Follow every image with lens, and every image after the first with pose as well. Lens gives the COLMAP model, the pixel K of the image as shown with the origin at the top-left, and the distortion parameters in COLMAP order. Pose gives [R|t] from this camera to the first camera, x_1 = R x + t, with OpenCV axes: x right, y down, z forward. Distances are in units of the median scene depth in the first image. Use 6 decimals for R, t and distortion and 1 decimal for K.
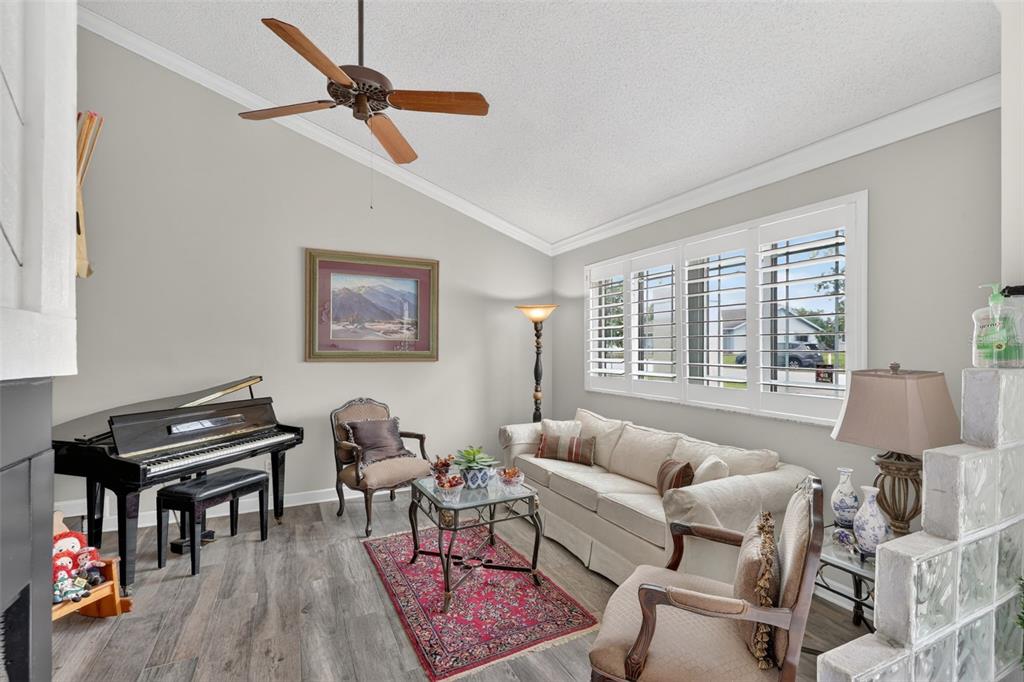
lens RADIAL K [[451.5, 0, 522.2], [0, 451.5, 348.0], [0, 0, 1]] dist [-0.013707, -0.000711]
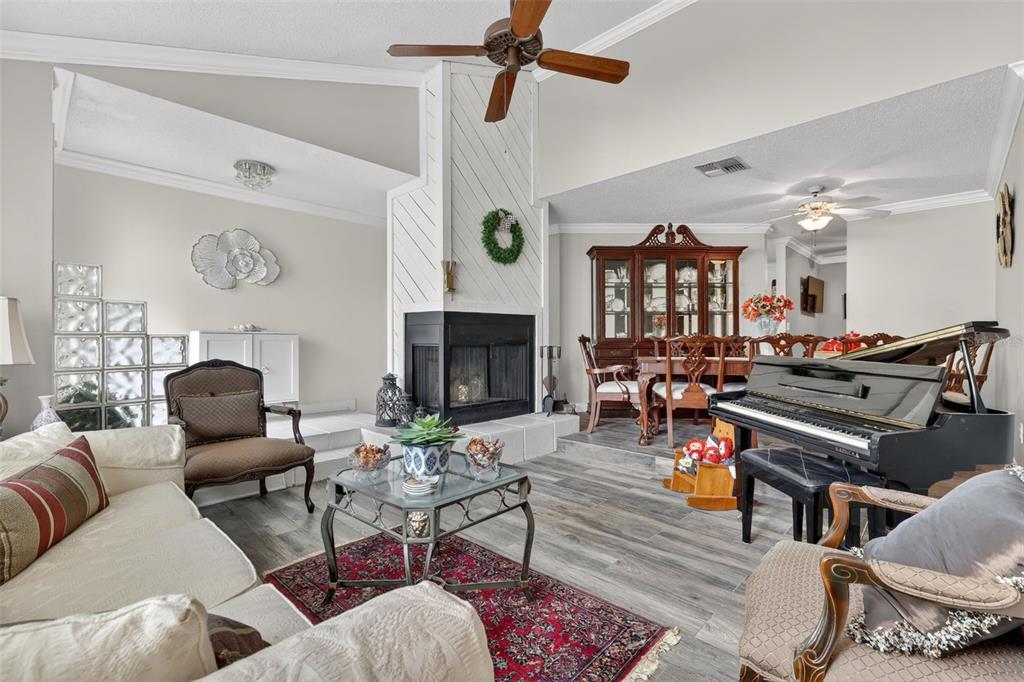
lens RADIAL K [[451.5, 0, 515.4], [0, 451.5, 338.2], [0, 0, 1]] dist [-0.013707, -0.000711]
pose [[-0.945876, 0.002738, -0.324516, -0.008336], [0.003804, 0.999989, -0.002650, 0.071752], [0.324505, -0.003741, -0.945877, 1.181315]]
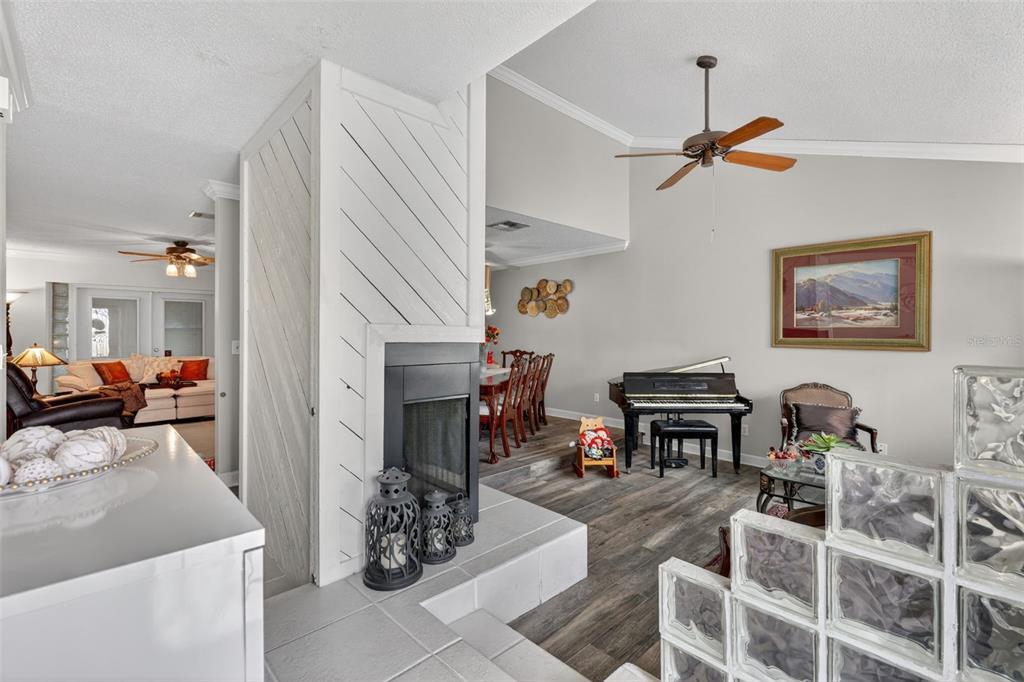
lens RADIAL K [[451.5, 0, 509.3], [0, 451.5, 334.9], [0, 0, 1]] dist [-0.013707, -0.000711]
pose [[0.268565, -0.000931, -0.963261, 0.463977], [-0.000824, 0.999999, -0.001197, 0.000573], [0.963261, 0.001116, 0.268564, 0.032679]]
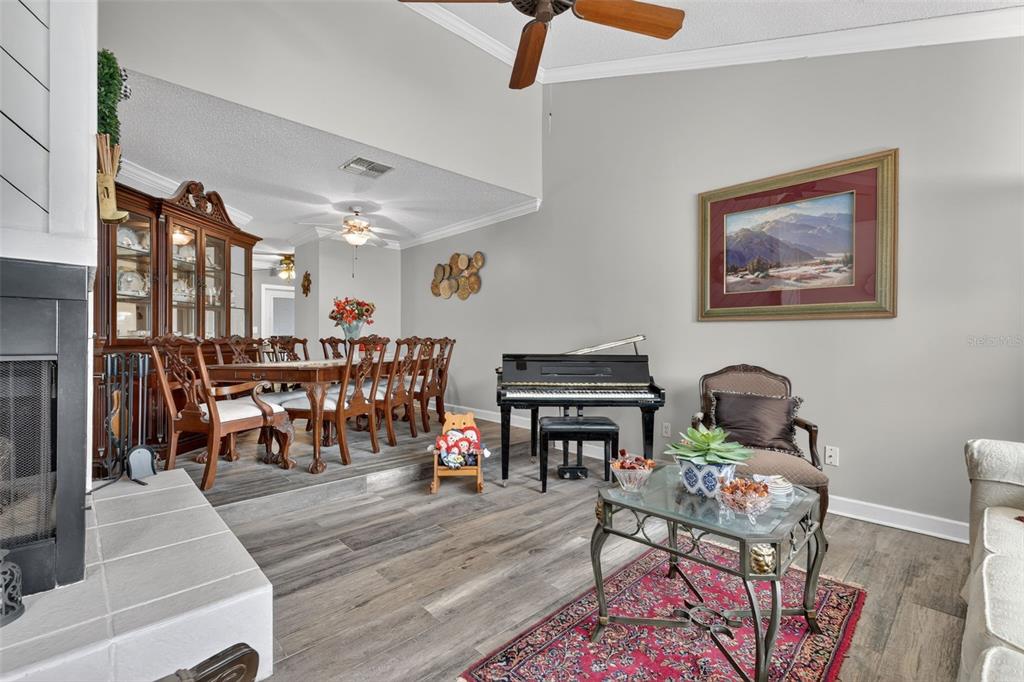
lens RADIAL K [[451.5, 0, 514.2], [0, 451.5, 343.1], [0, 0, 1]] dist [-0.013707, -0.000711]
pose [[0.282531, 0.002953, -0.959254, 0.276573], [-0.002270, 0.999995, 0.002410, 0.073351], [0.959255, 0.001496, 0.282536, 0.406597]]
